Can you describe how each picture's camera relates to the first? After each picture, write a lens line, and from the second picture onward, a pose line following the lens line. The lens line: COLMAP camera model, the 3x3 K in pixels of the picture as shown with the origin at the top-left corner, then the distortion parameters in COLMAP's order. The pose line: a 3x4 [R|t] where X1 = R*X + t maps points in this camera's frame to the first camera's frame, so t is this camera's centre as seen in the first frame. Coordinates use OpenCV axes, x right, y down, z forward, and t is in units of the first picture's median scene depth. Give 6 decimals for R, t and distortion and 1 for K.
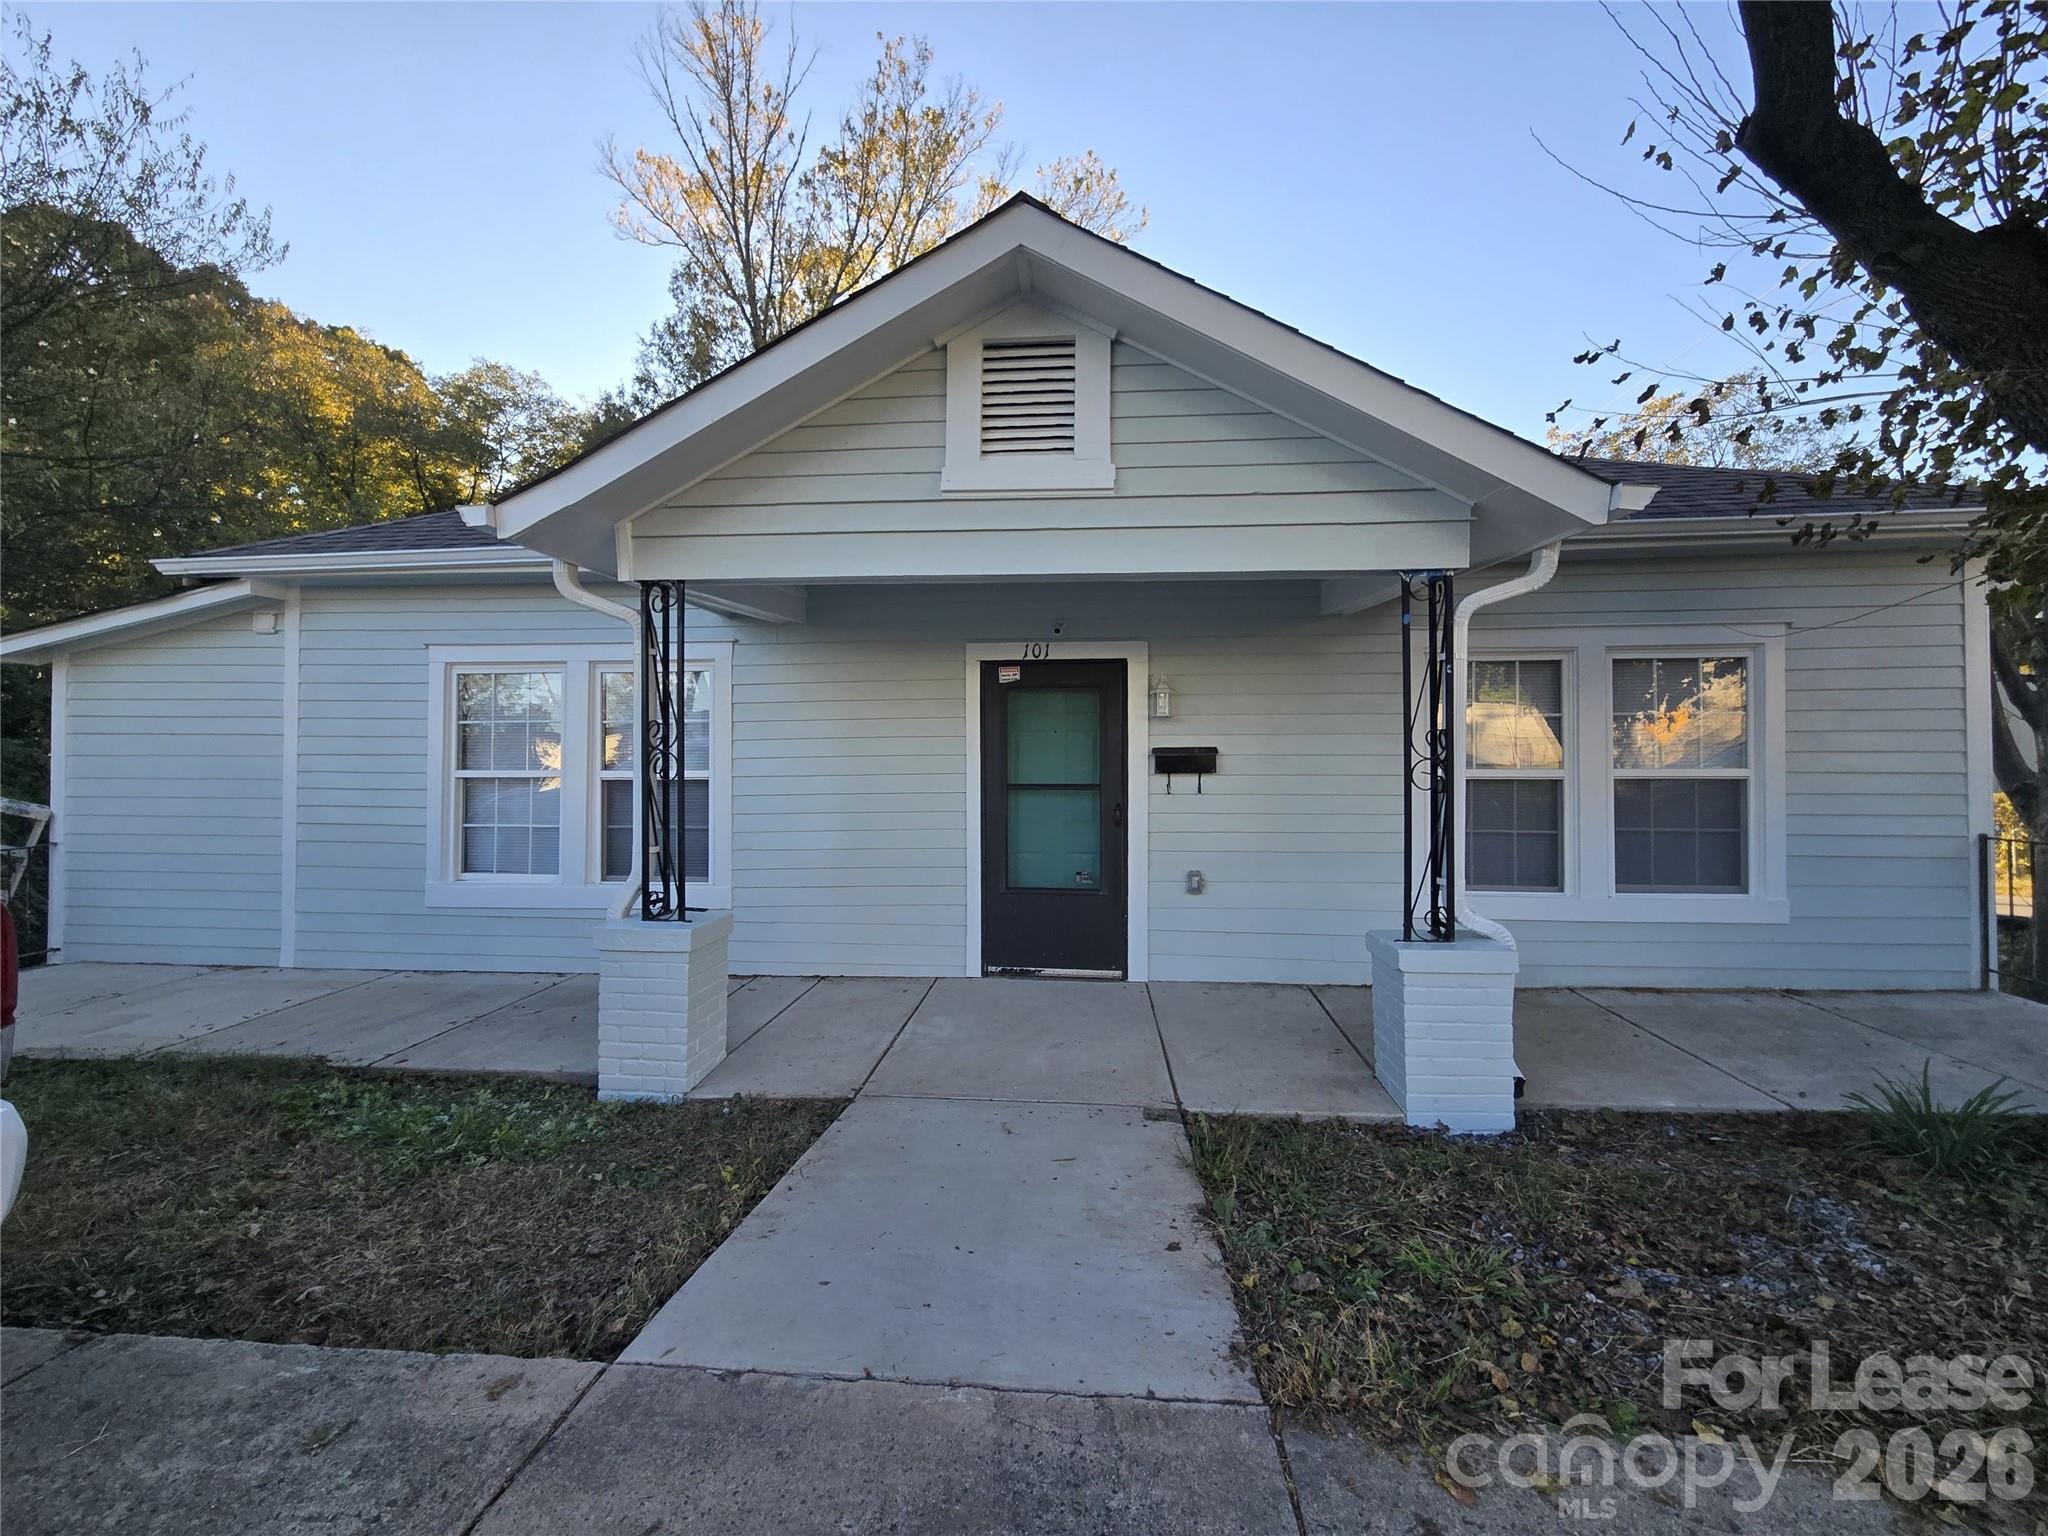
lens RADIAL K [[825.9, 0, 1024.6], [0, 825.9, 749.2], [0, 0, 1]] dist [-0.012428, 0.000225]
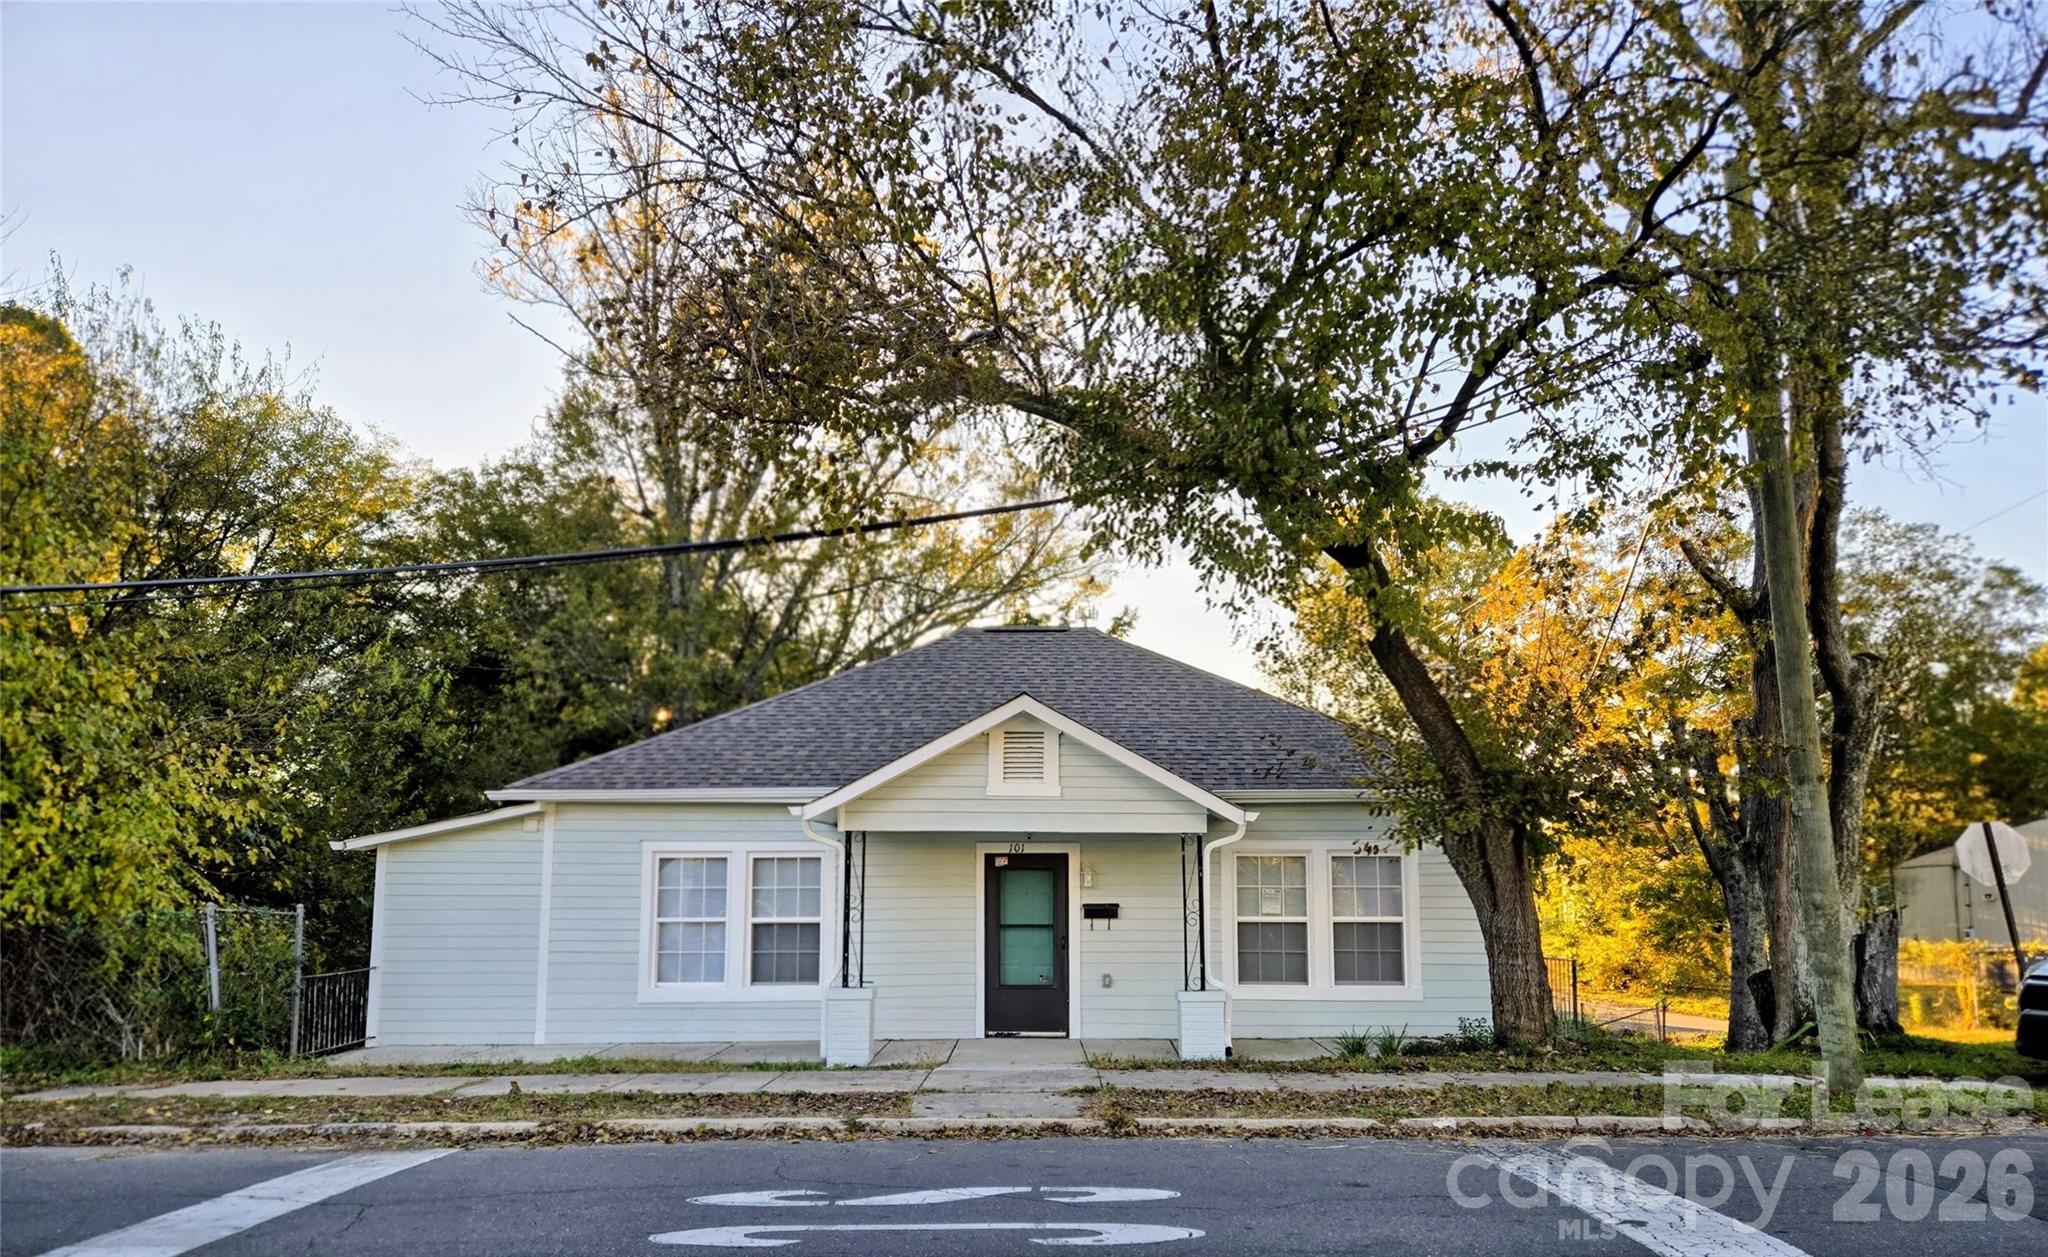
lens RADIAL K [[1330.5, 0, 1007.3], [0, 1330.5, 761.4], [0, 0, 1]] dist [0.060693, -0.064490]
pose [[0.997852, 0.006301, 0.065207, -0.193659], [-0.000510, 0.996081, -0.088445, -0.053204], [-0.065509, 0.088221, 0.993944, -1.844500]]
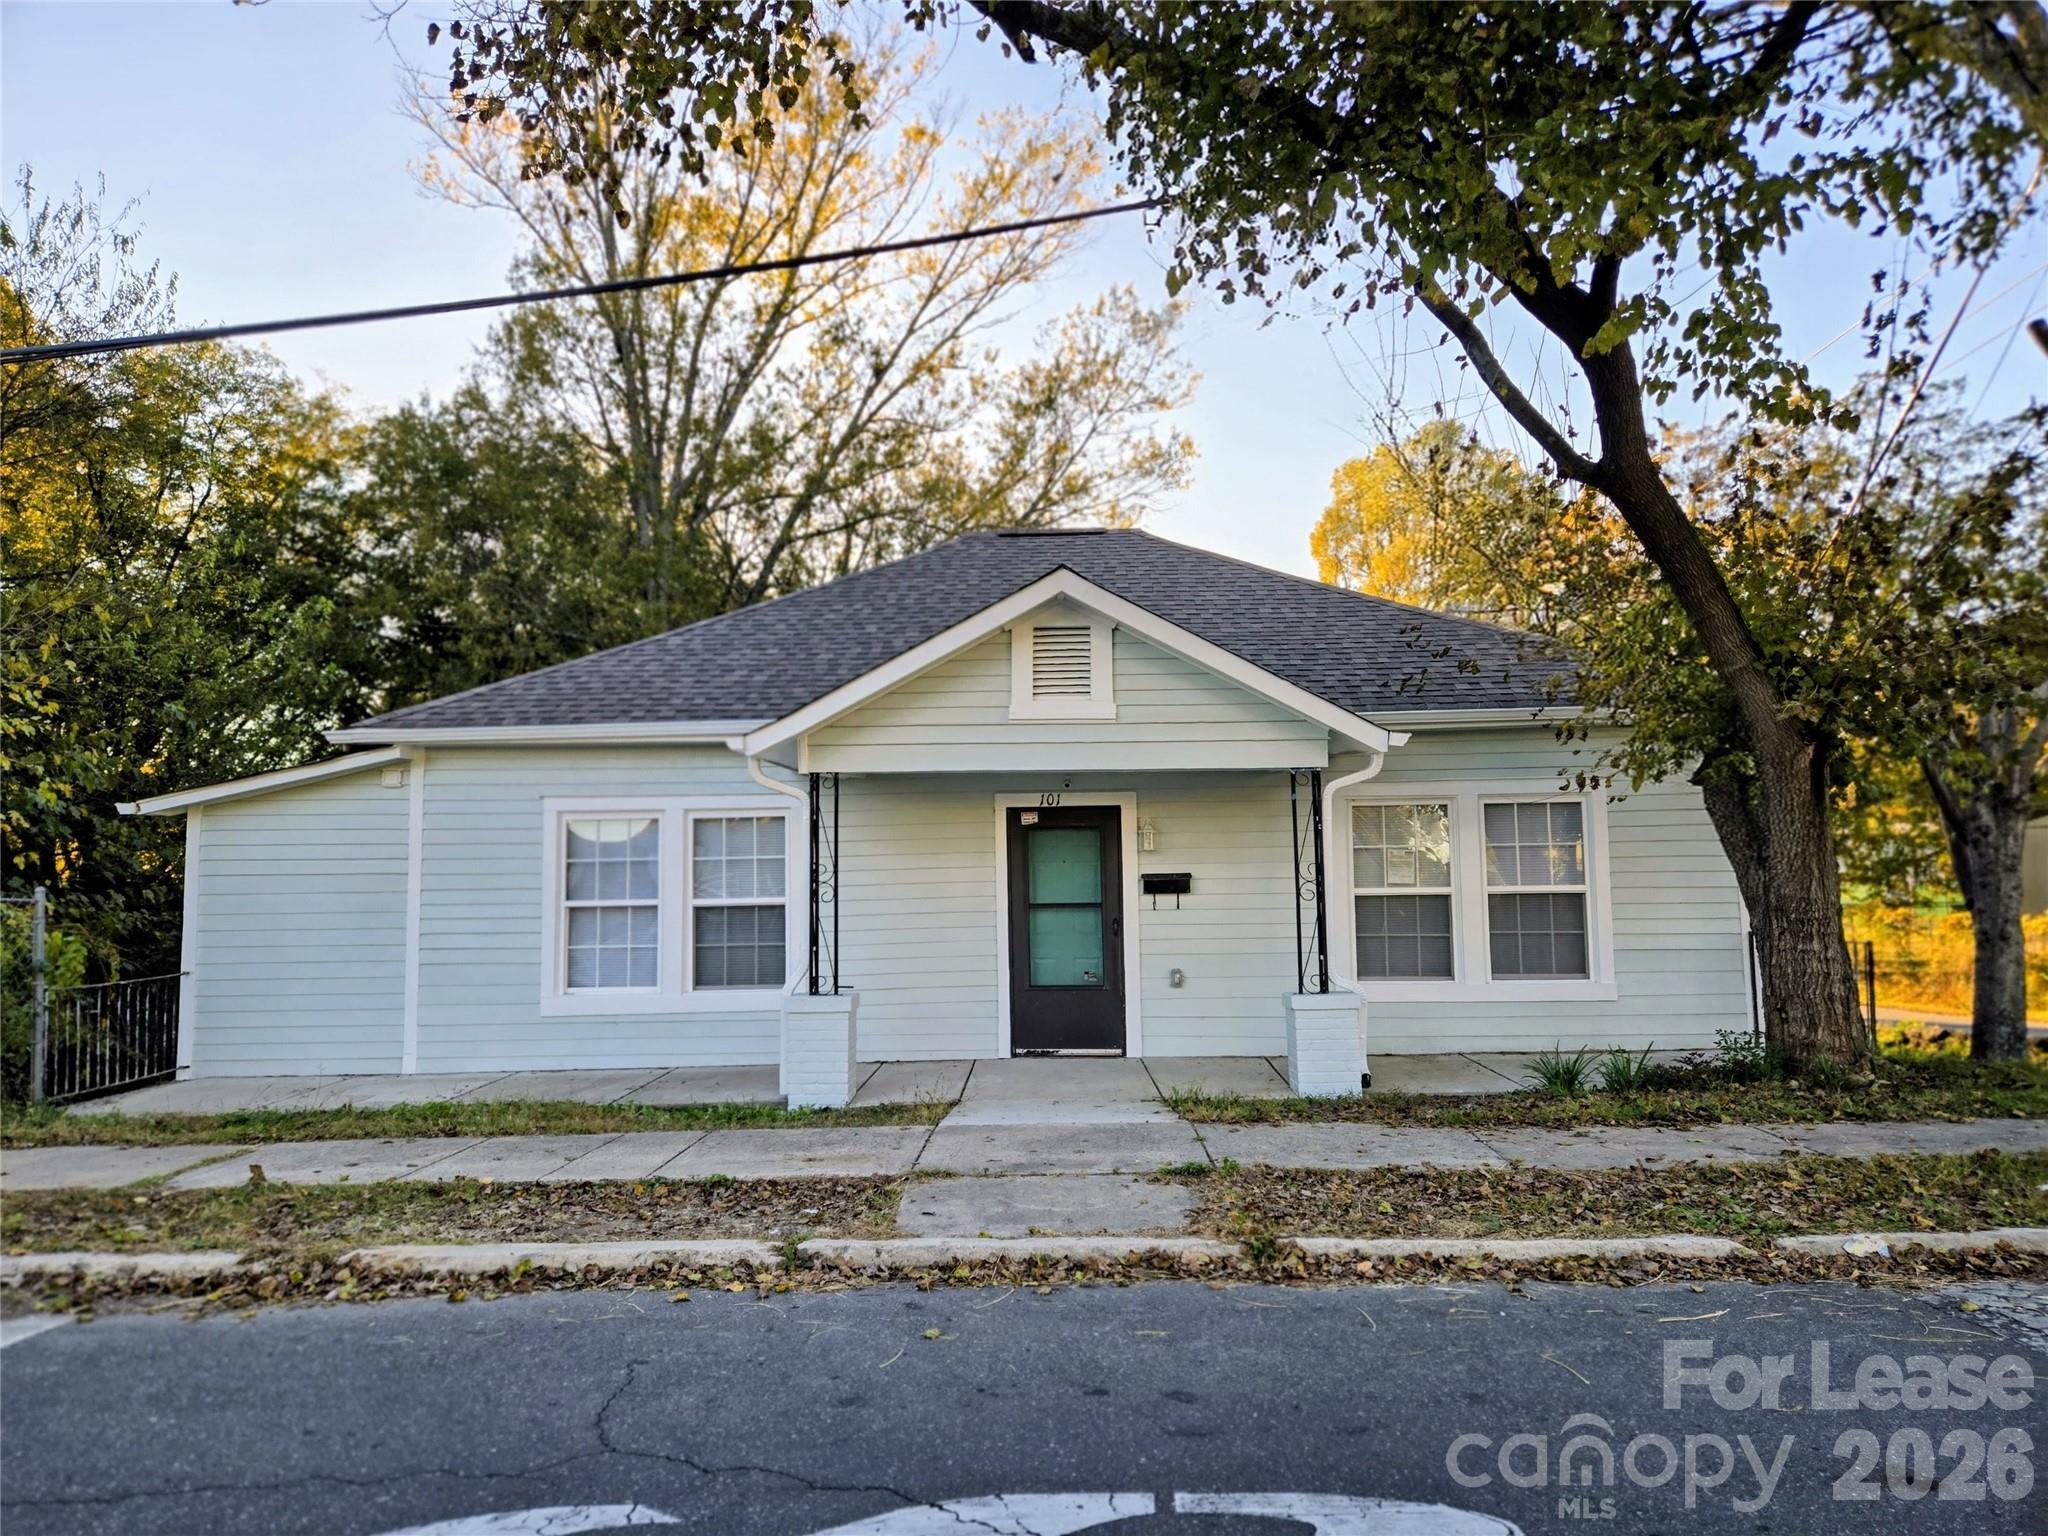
lens RADIAL K [[1335.4, 0, 999.7], [0, 1335.4, 780.2], [0, 0, 1]] dist [0.060435, -0.063043]
pose [[0.998634, -0.010595, 0.051169, -0.172597], [0.013801, 0.997936, -0.062710, -0.020175], [-0.050399, 0.063331, 0.996719, -1.084243]]
